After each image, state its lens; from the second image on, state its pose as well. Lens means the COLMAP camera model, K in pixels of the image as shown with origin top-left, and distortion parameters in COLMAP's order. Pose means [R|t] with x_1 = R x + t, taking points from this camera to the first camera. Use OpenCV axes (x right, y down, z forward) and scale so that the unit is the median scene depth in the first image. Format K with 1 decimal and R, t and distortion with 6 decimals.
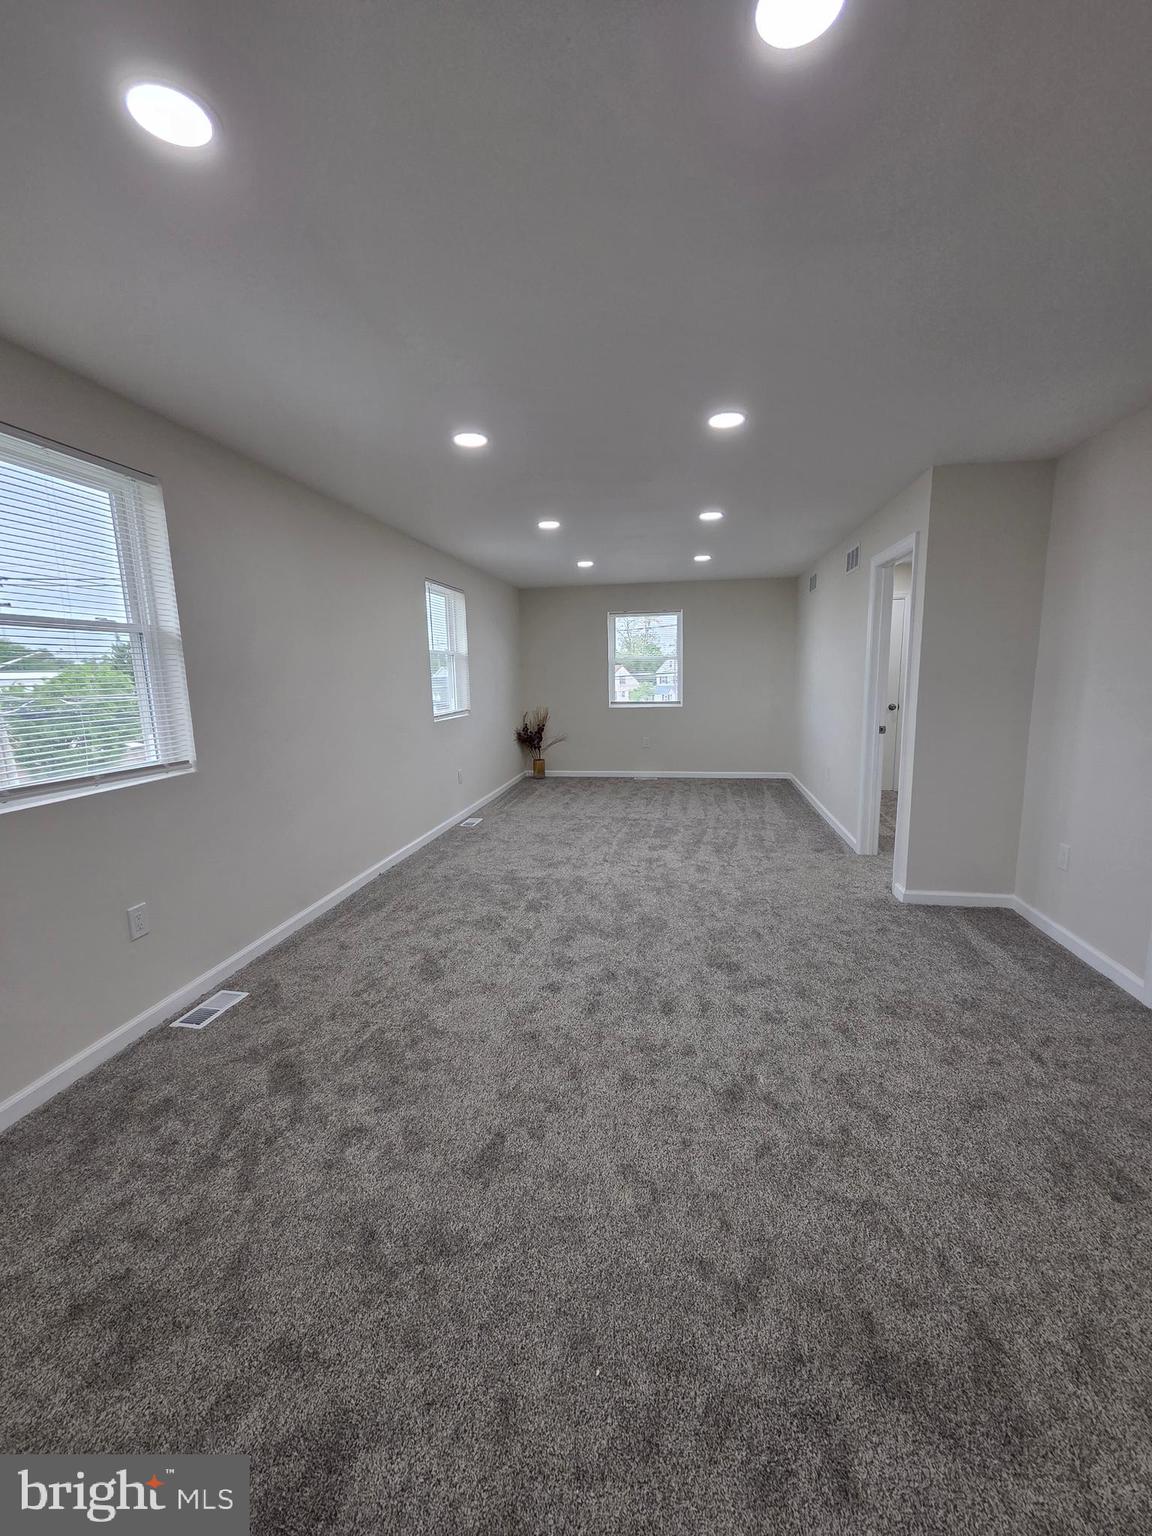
lens RADIAL K [[621.0, 0, 581.5], [0, 621.0, 771.9], [0, 0, 1]] dist [0.002239, -0.000413]
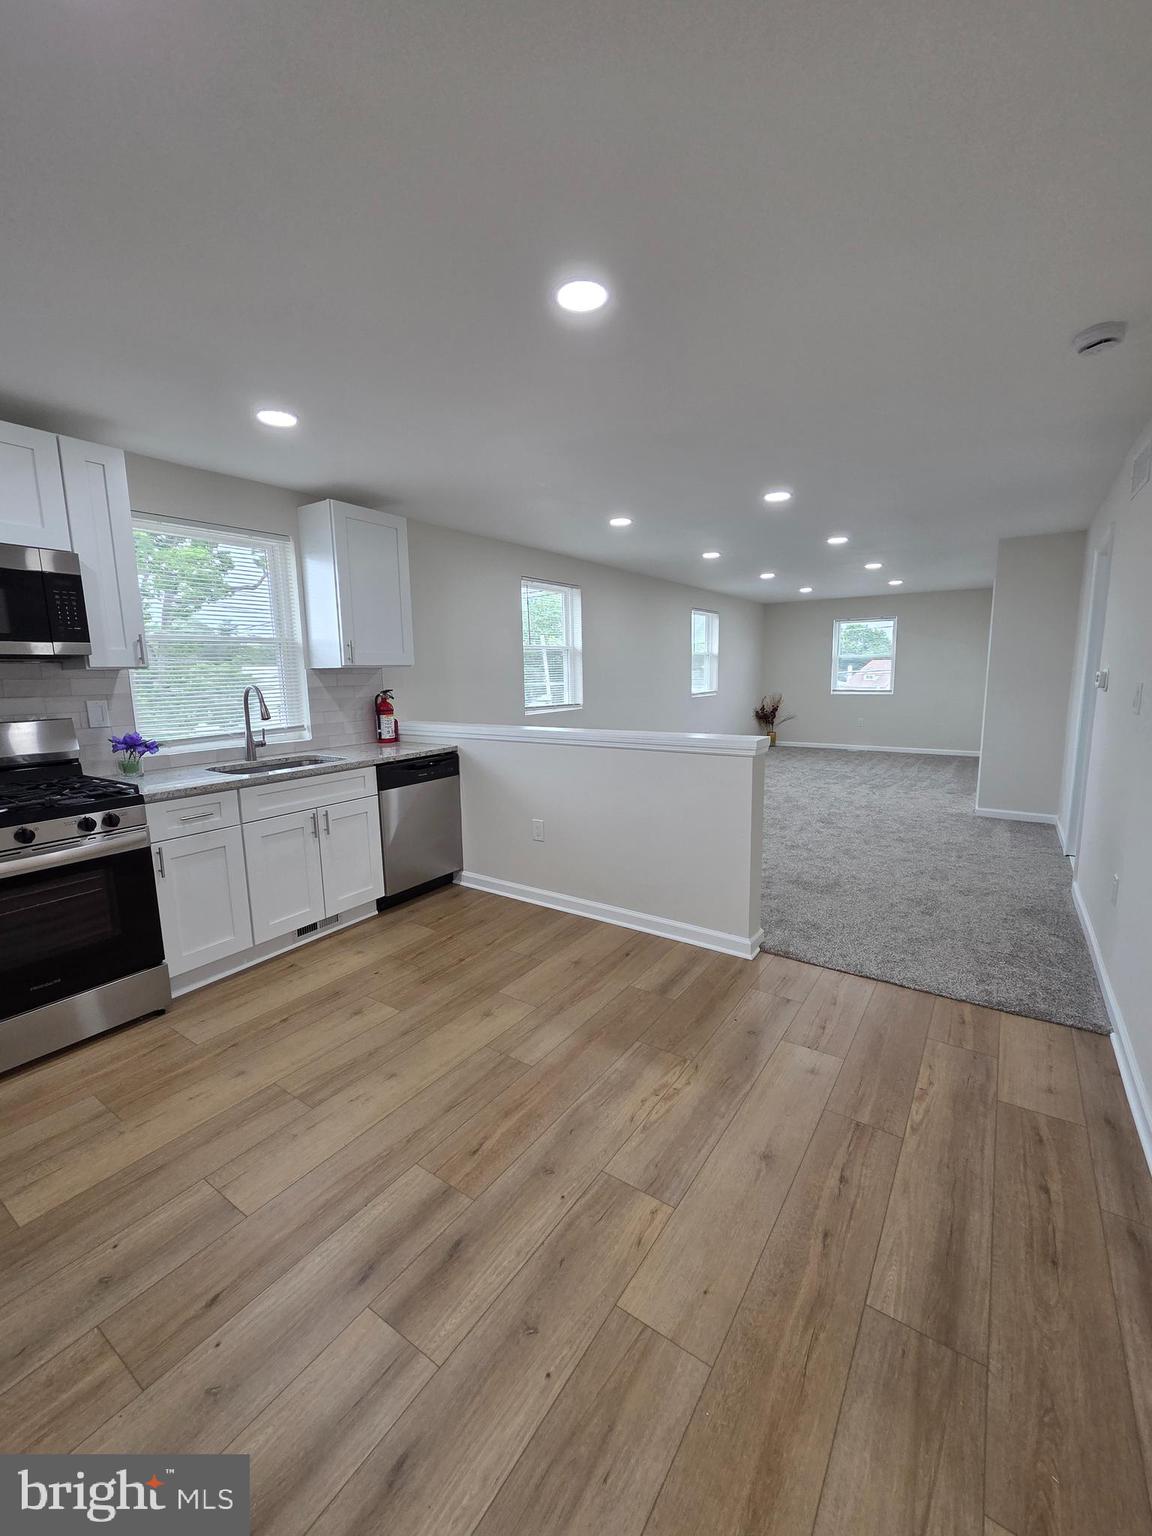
lens RADIAL K [[621.0, 0, 578.3], [0, 621.0, 768.8], [0, 0, 1]] dist [0.002239, -0.000413]
pose [[0.905721, 0.071505, -0.417799, 0.159401], [-0.069343, 0.997385, 0.020376, 0.080399], [0.418163, 0.010516, 0.908311, -0.504020]]
